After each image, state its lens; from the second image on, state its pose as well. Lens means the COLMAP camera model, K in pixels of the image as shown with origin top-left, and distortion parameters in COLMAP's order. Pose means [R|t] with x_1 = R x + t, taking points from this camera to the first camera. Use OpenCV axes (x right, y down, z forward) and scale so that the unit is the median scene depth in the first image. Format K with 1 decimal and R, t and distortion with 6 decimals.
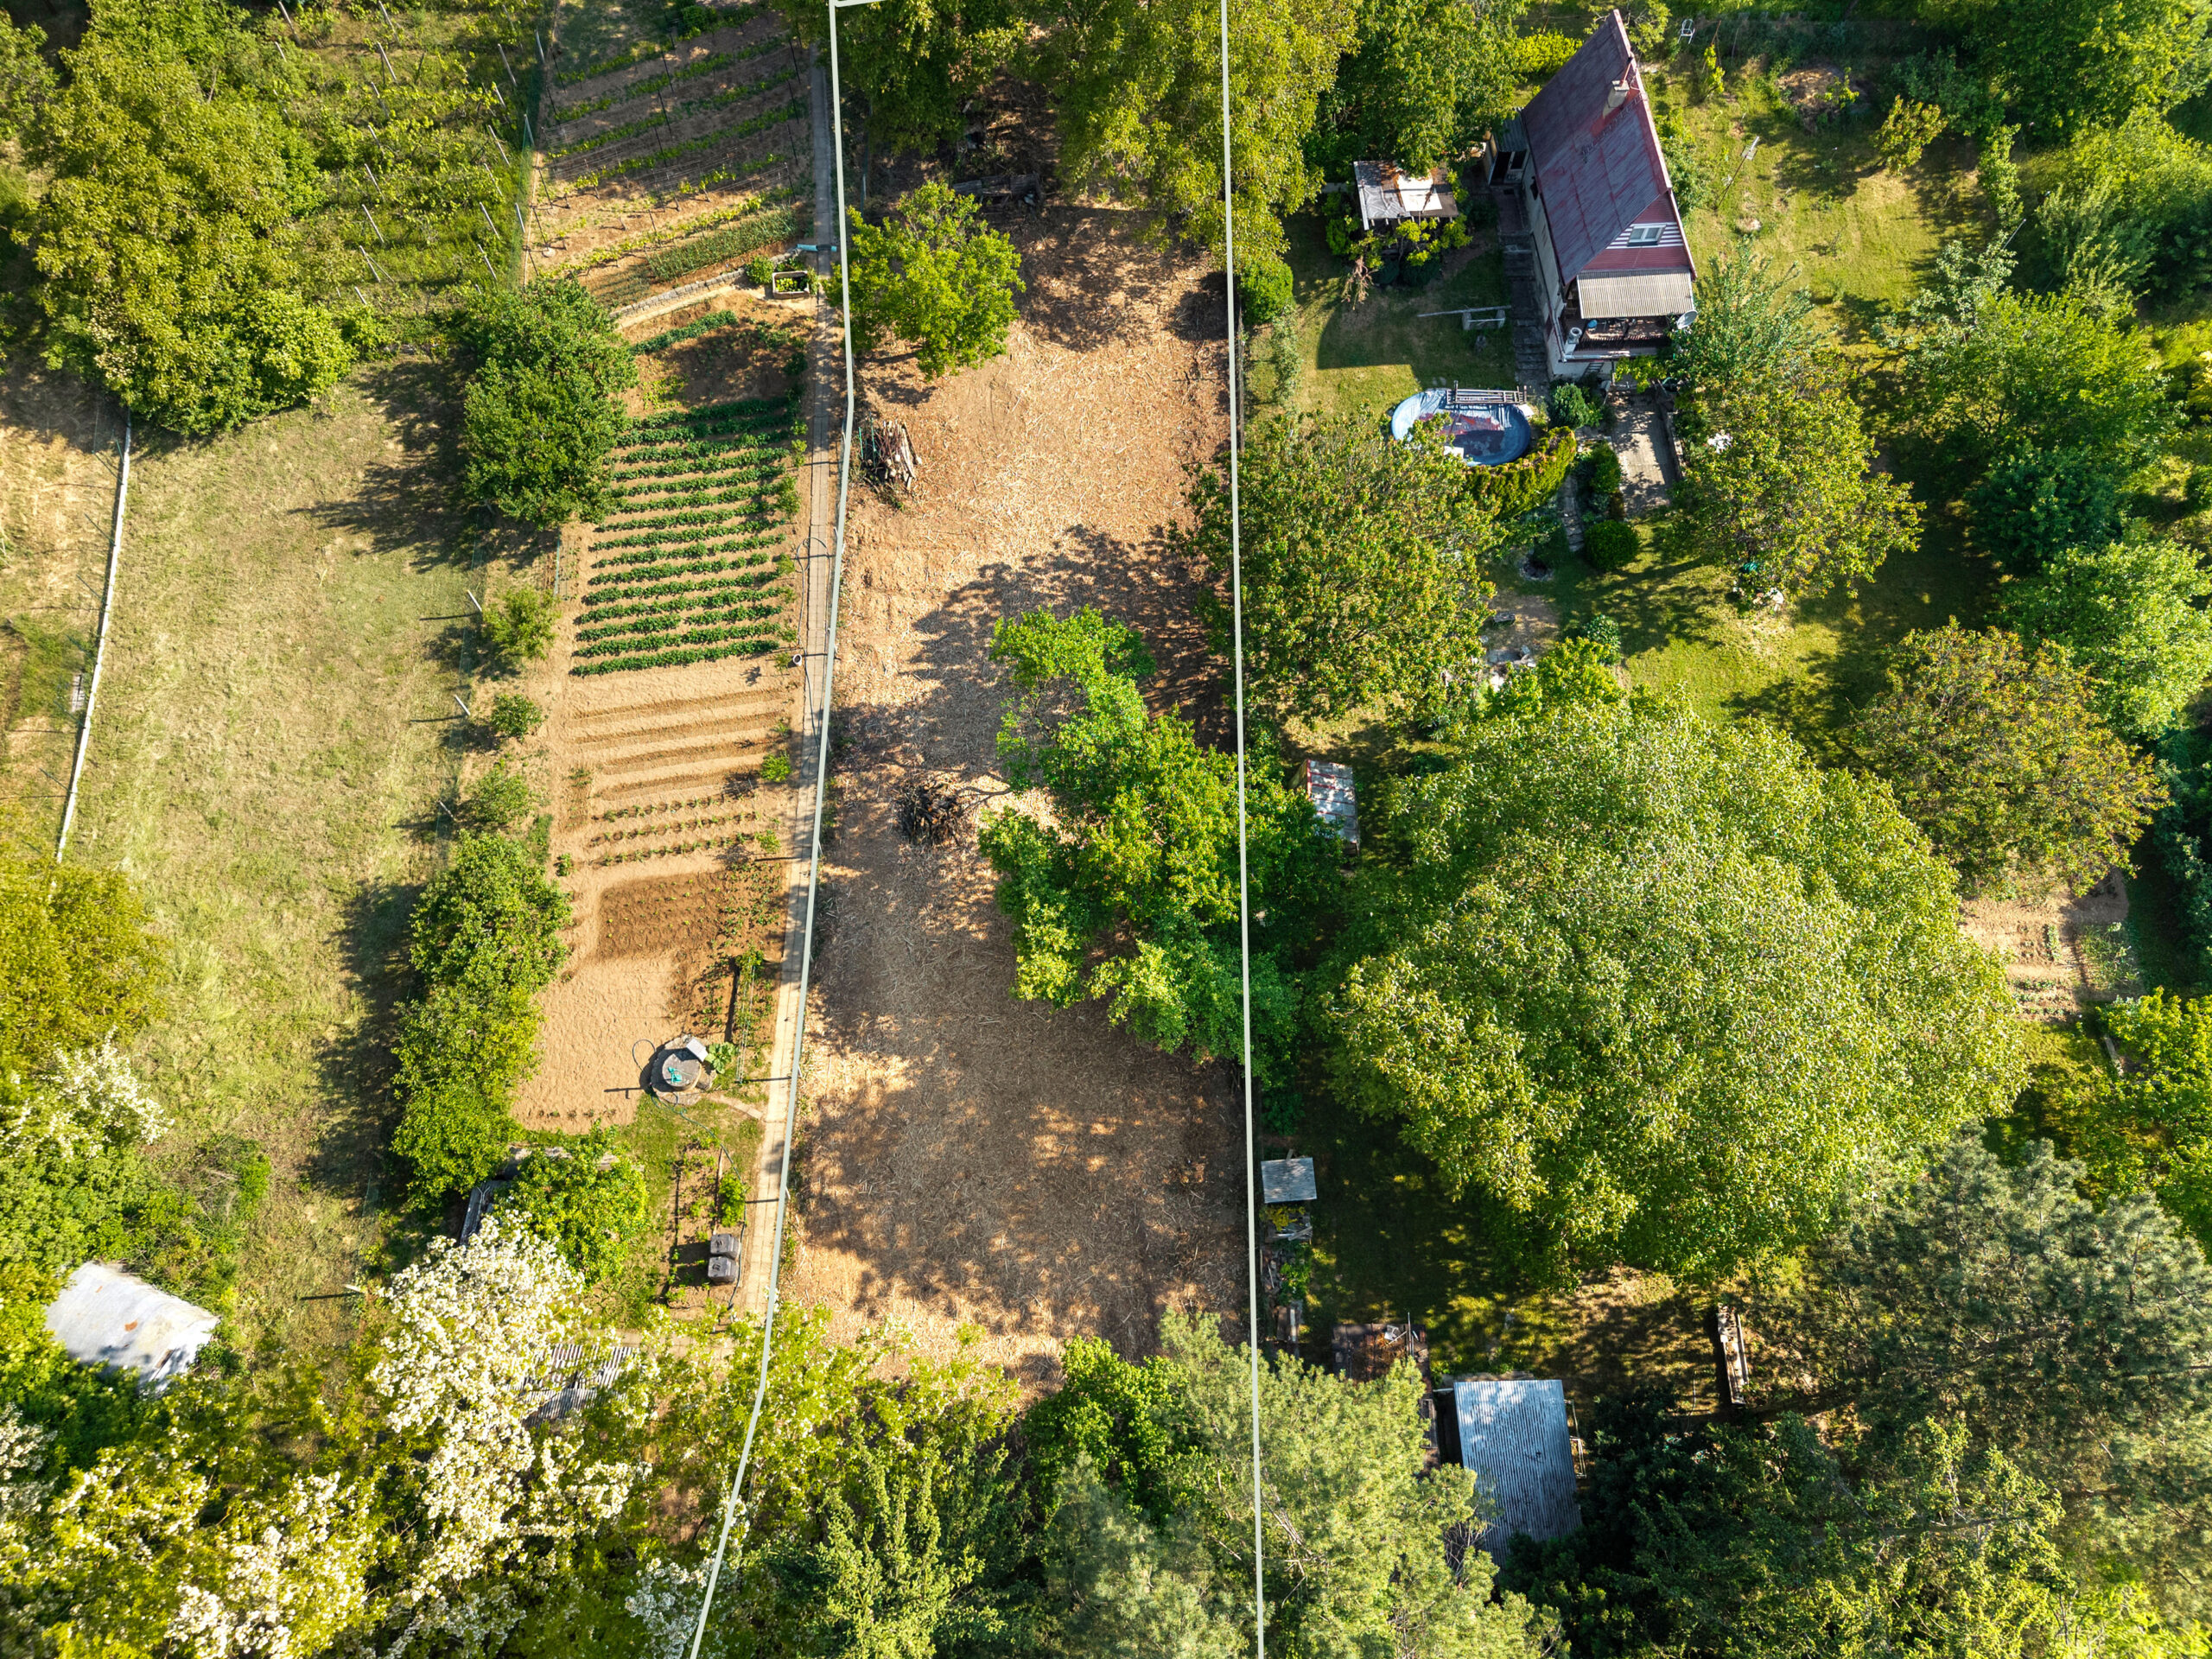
lens RADIAL K [[1506.4, 0, 1119.7], [0, 1506.4, 841.1], [0, 0, 1]] dist [0.037143, -0.016776]
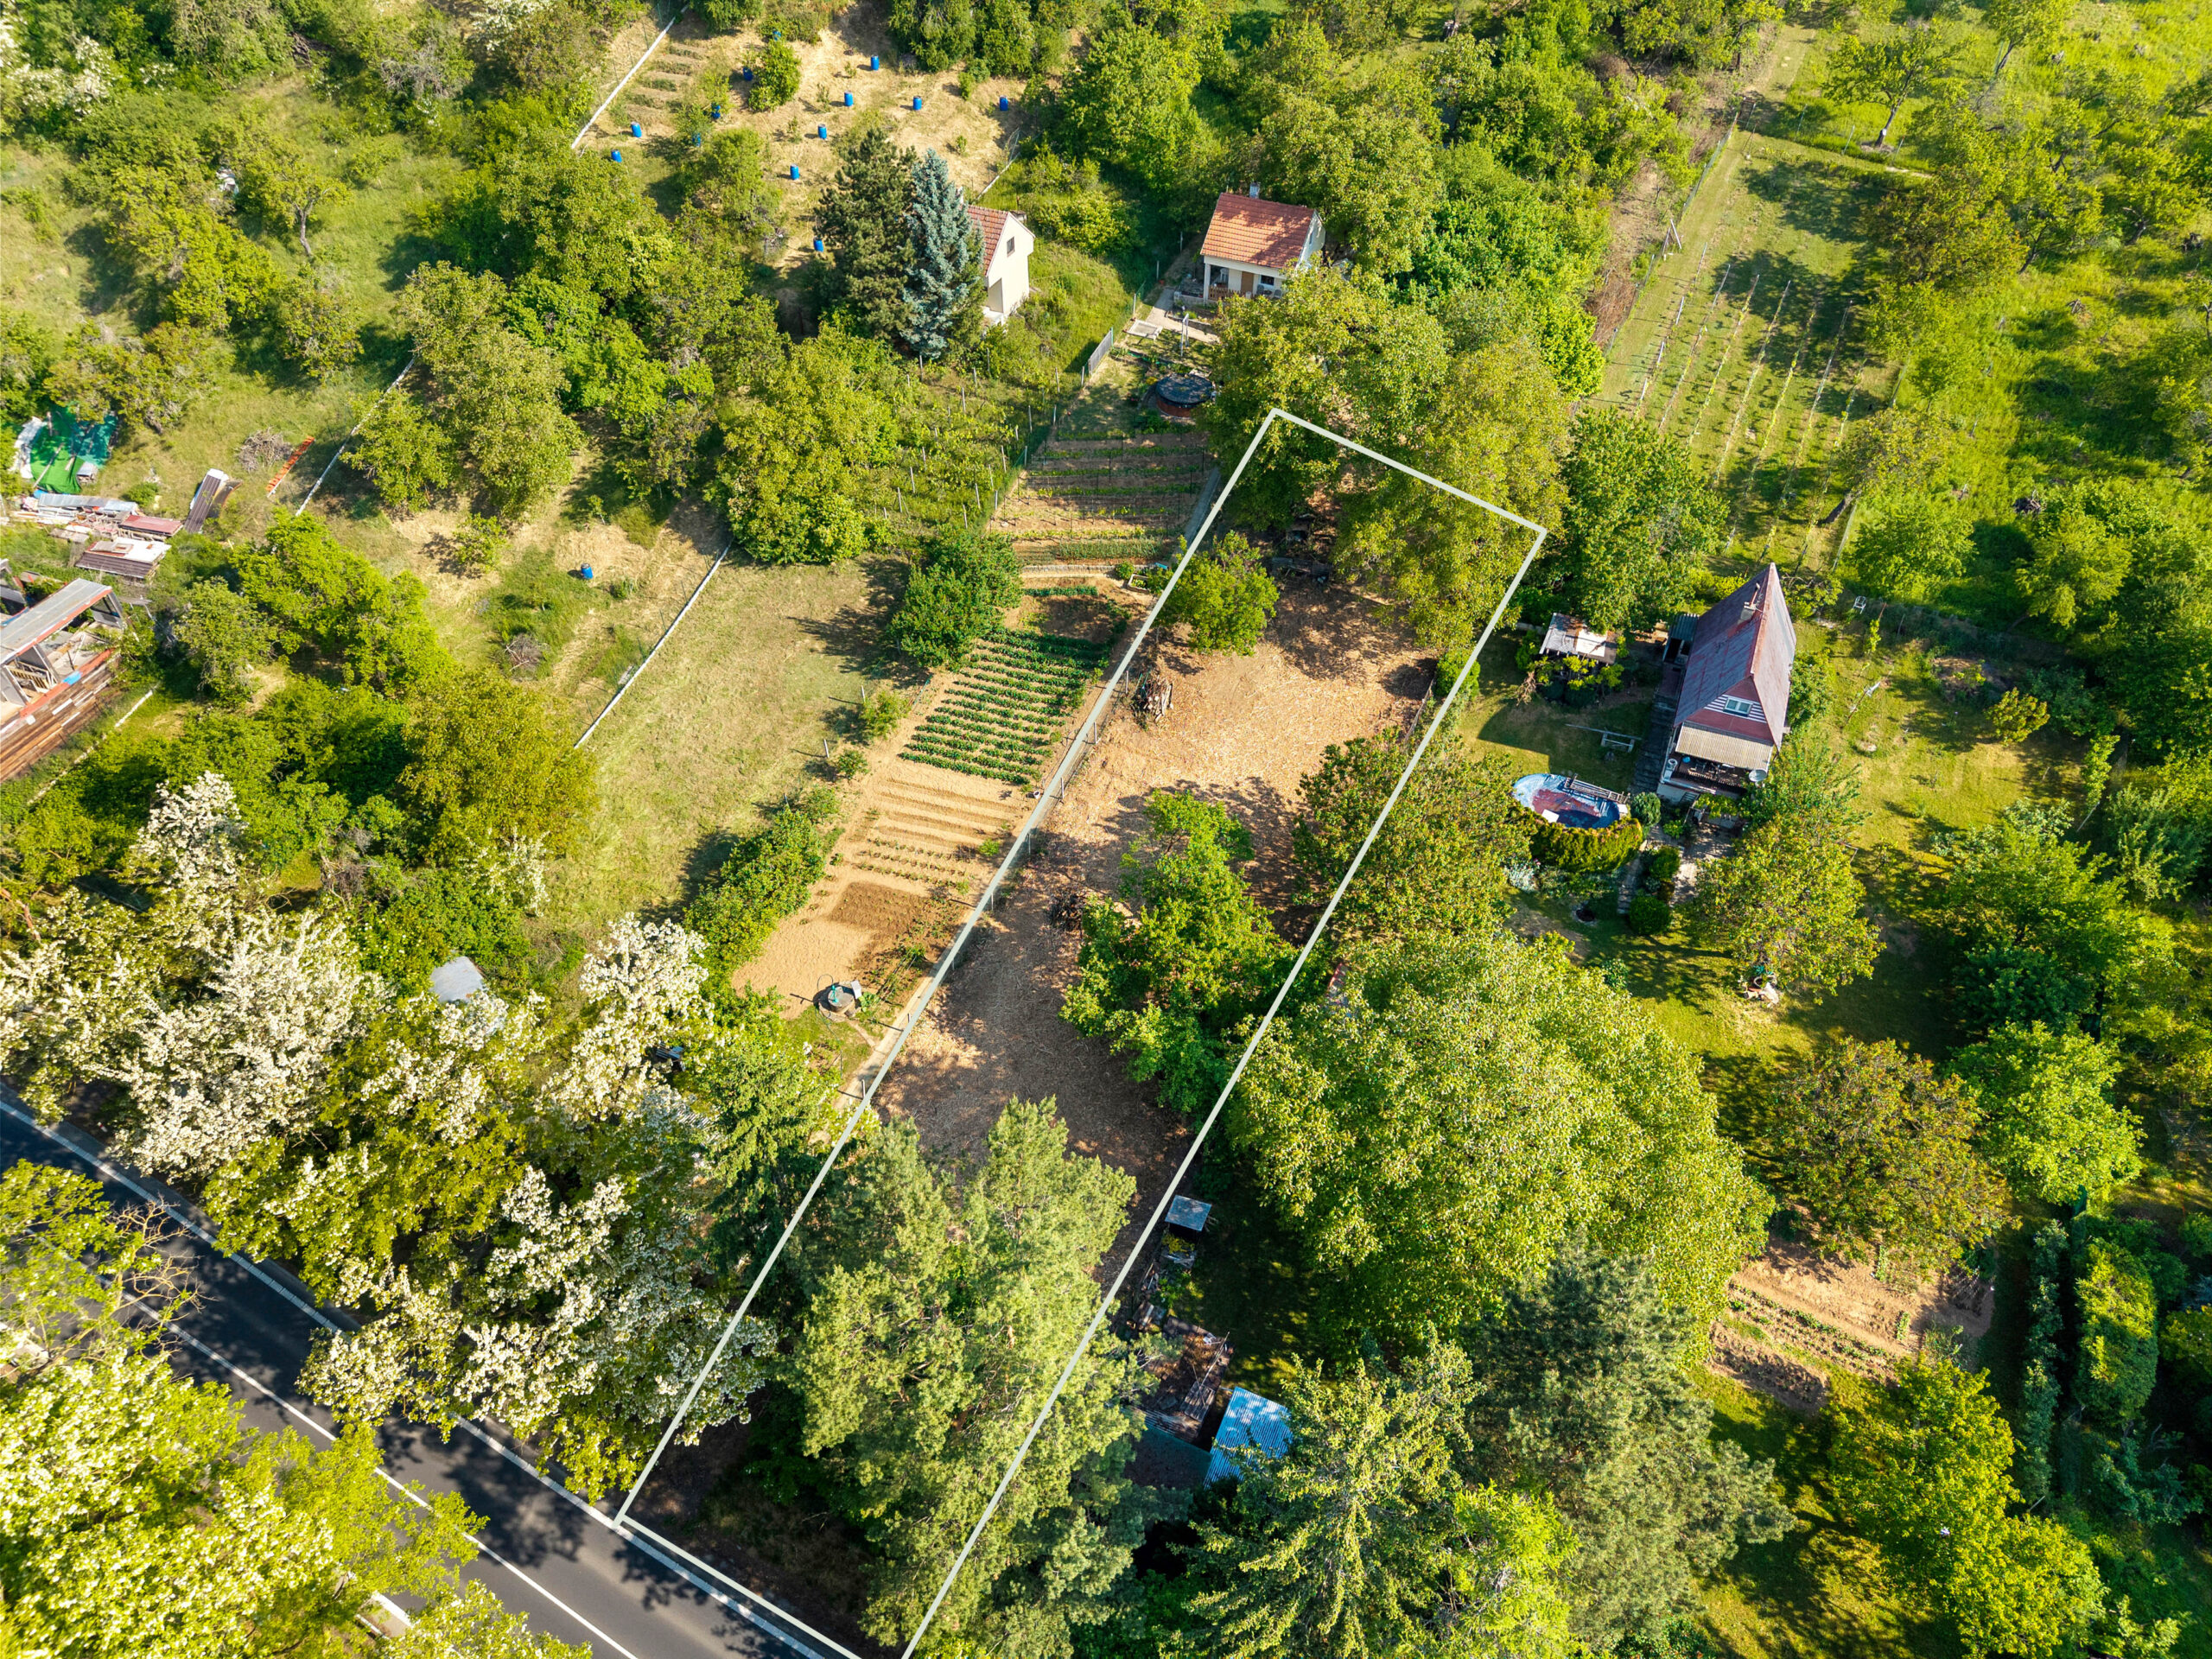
lens RADIAL K [[1506.4, 0, 1103.7], [0, 1506.4, 850.5], [0, 0, 1]] dist [0.037143, -0.016776]
pose [[0.899208, 0.306261, -0.312456, 0.307405], [-0.385740, 0.891957, -0.235835, 0.239378], [0.206470, 0.332592, 0.920192, -0.287252]]
